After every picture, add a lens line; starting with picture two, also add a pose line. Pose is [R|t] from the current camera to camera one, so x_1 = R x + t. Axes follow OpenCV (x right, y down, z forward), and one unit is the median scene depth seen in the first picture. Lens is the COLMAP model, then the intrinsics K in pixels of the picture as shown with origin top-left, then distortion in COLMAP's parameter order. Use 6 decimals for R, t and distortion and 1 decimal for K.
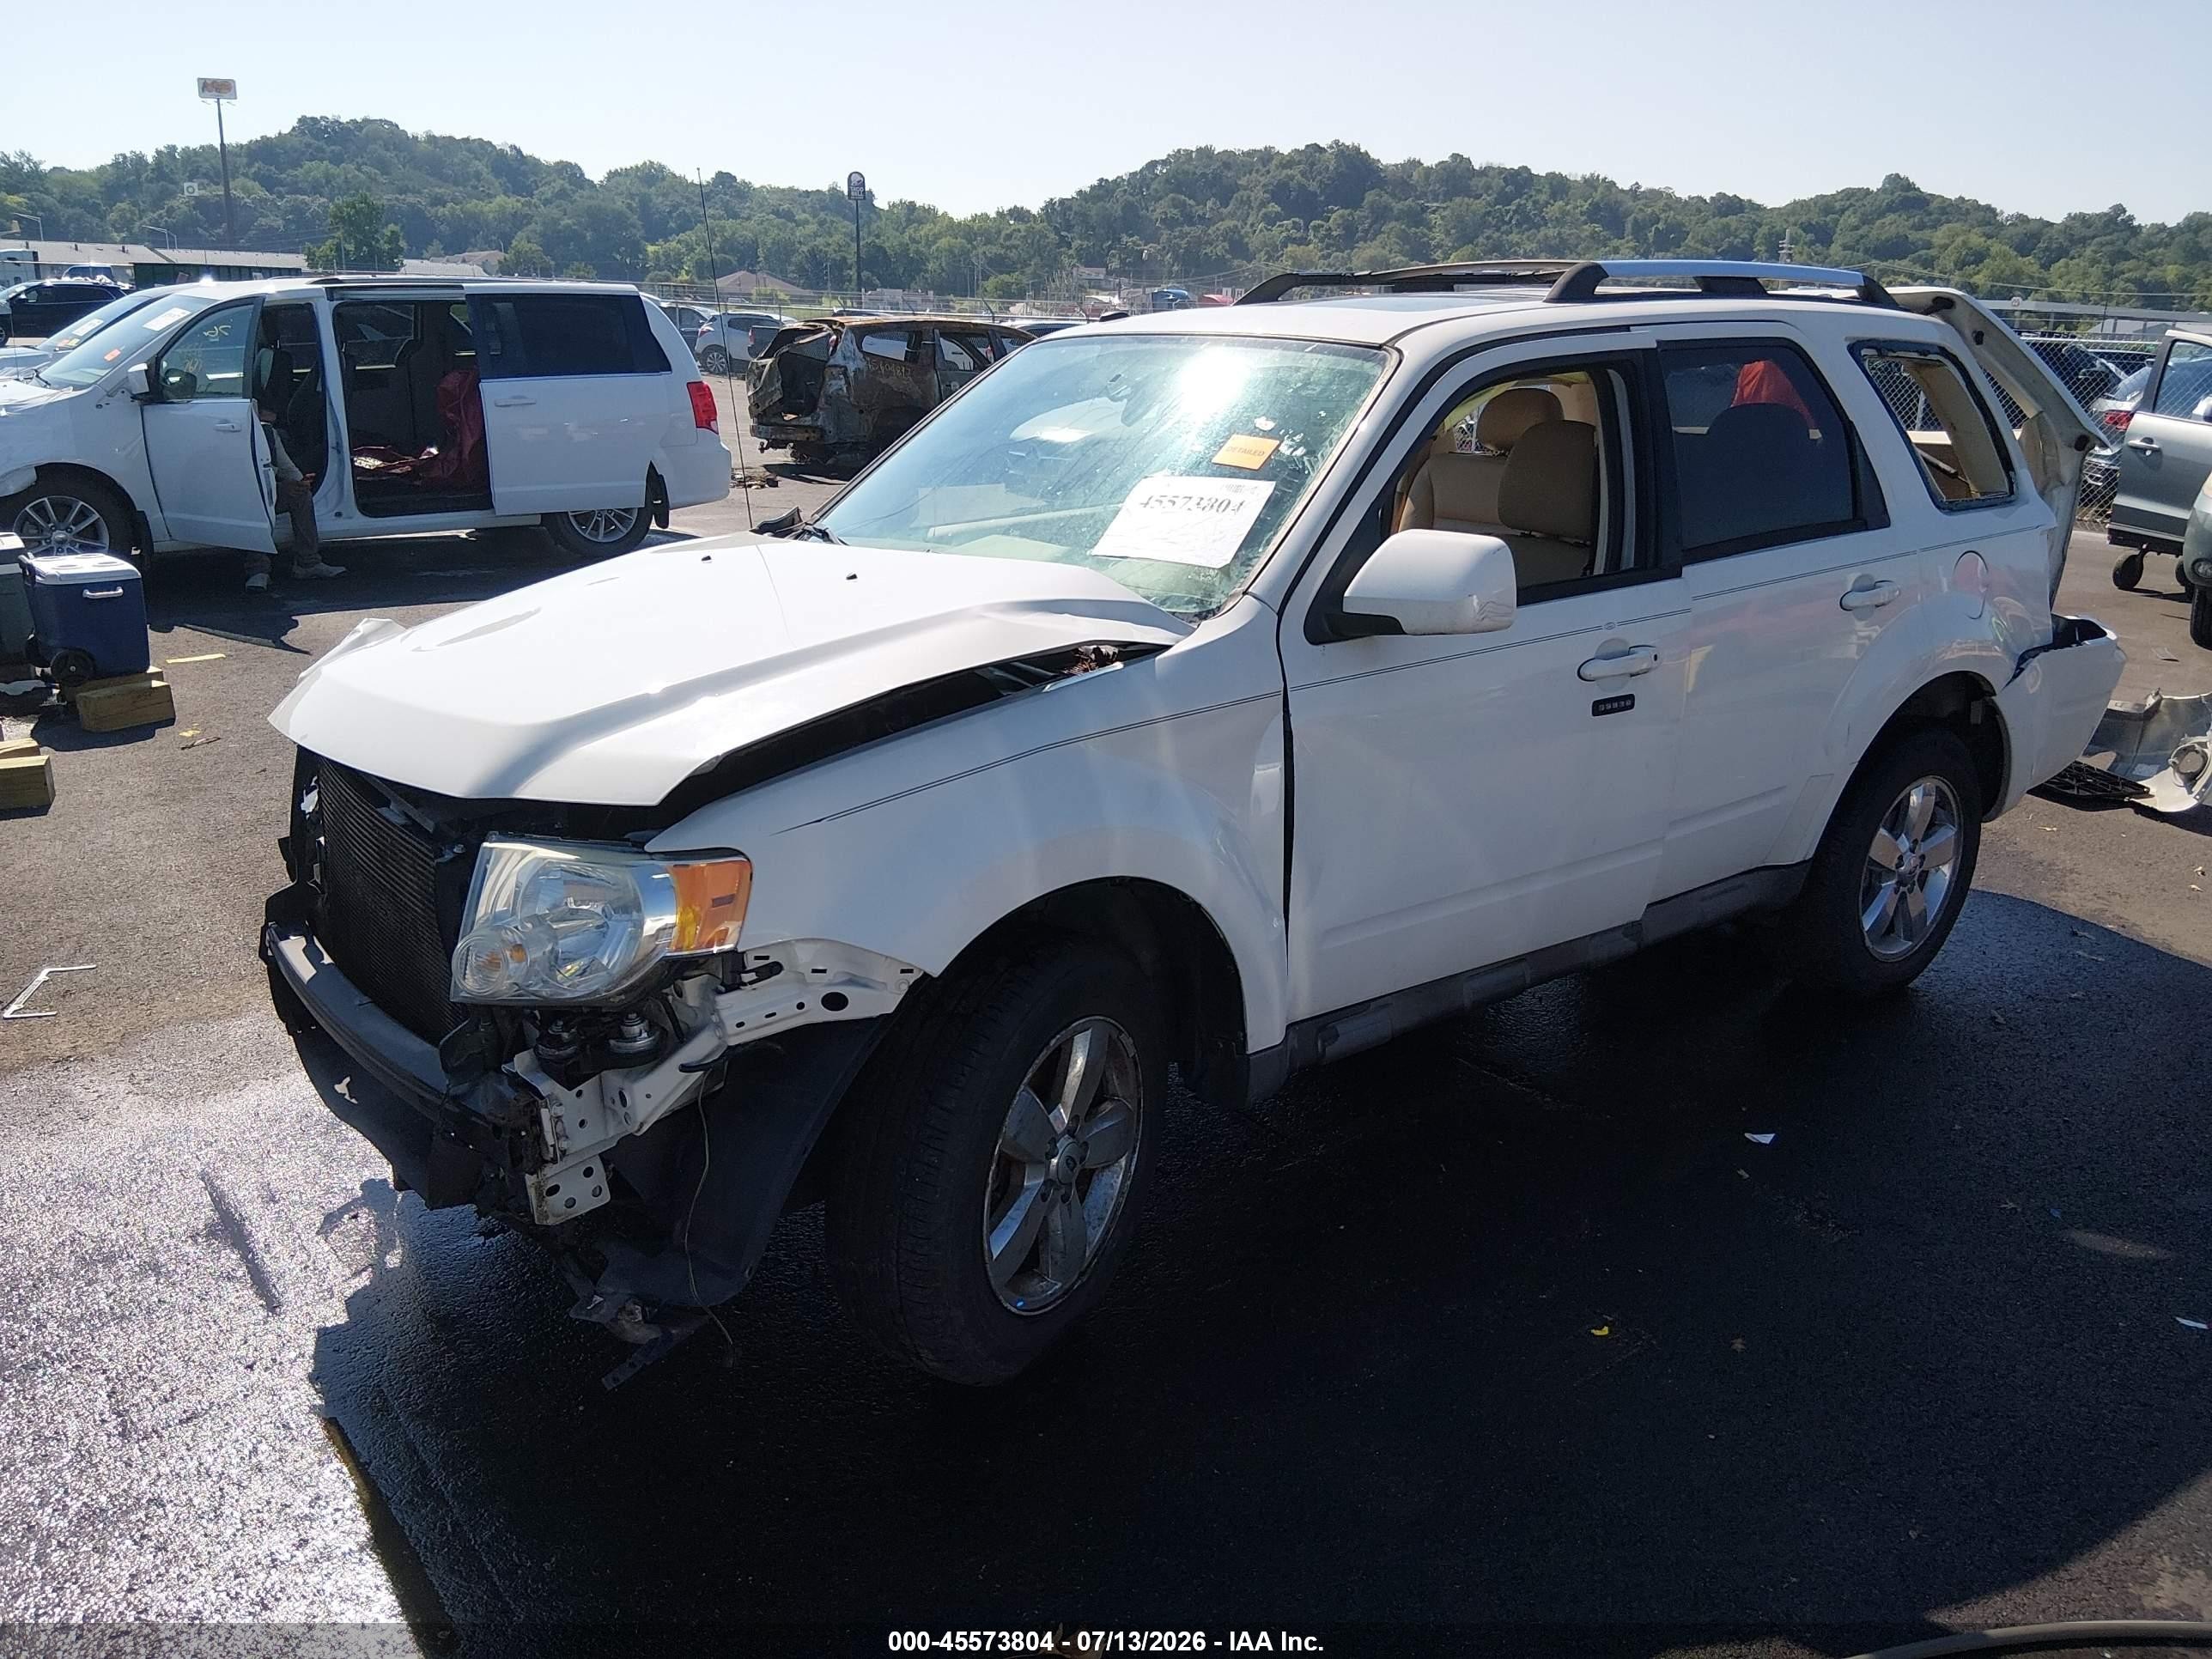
lens RADIAL K [[1660.2, 0, 1144.7], [0, 1660.2, 838.1], [0, 0, 1]] dist [0.118935, -0.221568]
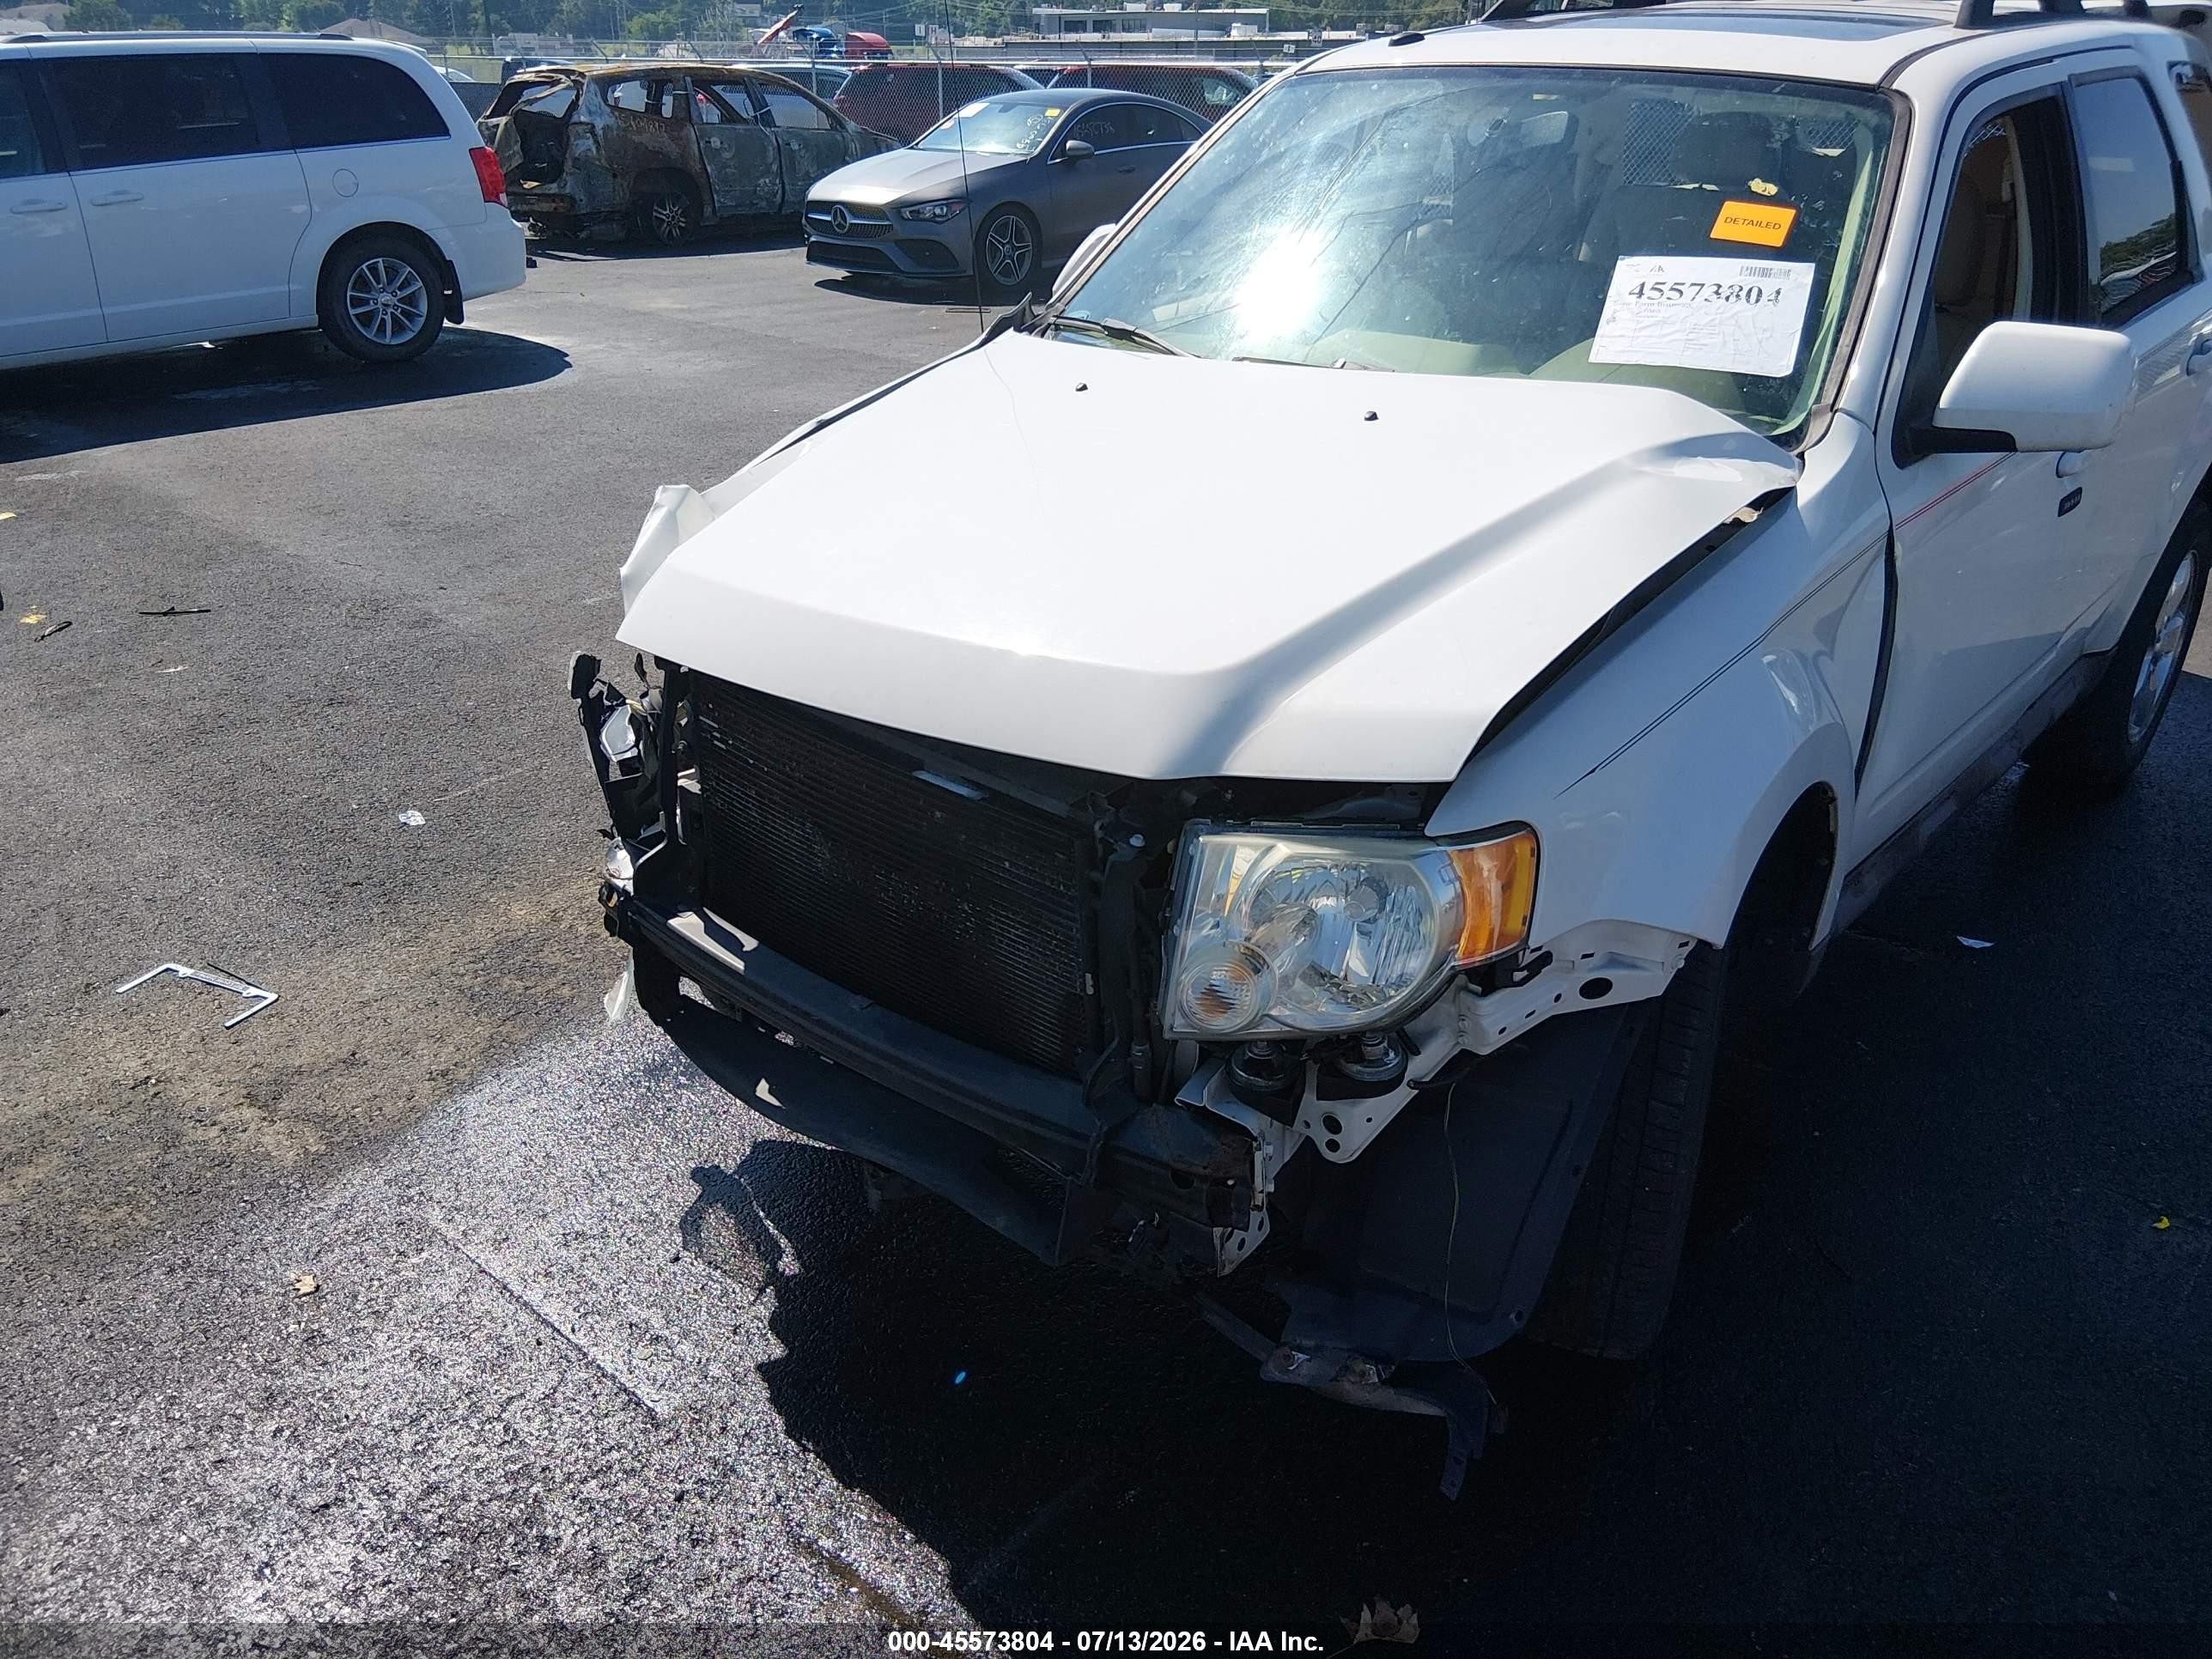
lens RADIAL K [[1577.6, 0, 1102.1], [0, 1577.6, 911.1], [0, 0, 1]] dist [0.095234, -0.125612]
pose [[0.987503, -0.093420, 0.126928, -0.413937], [0.067852, 0.978927, 0.192606, -0.082065], [-0.142247, -0.181587, 0.973032, 0.240027]]
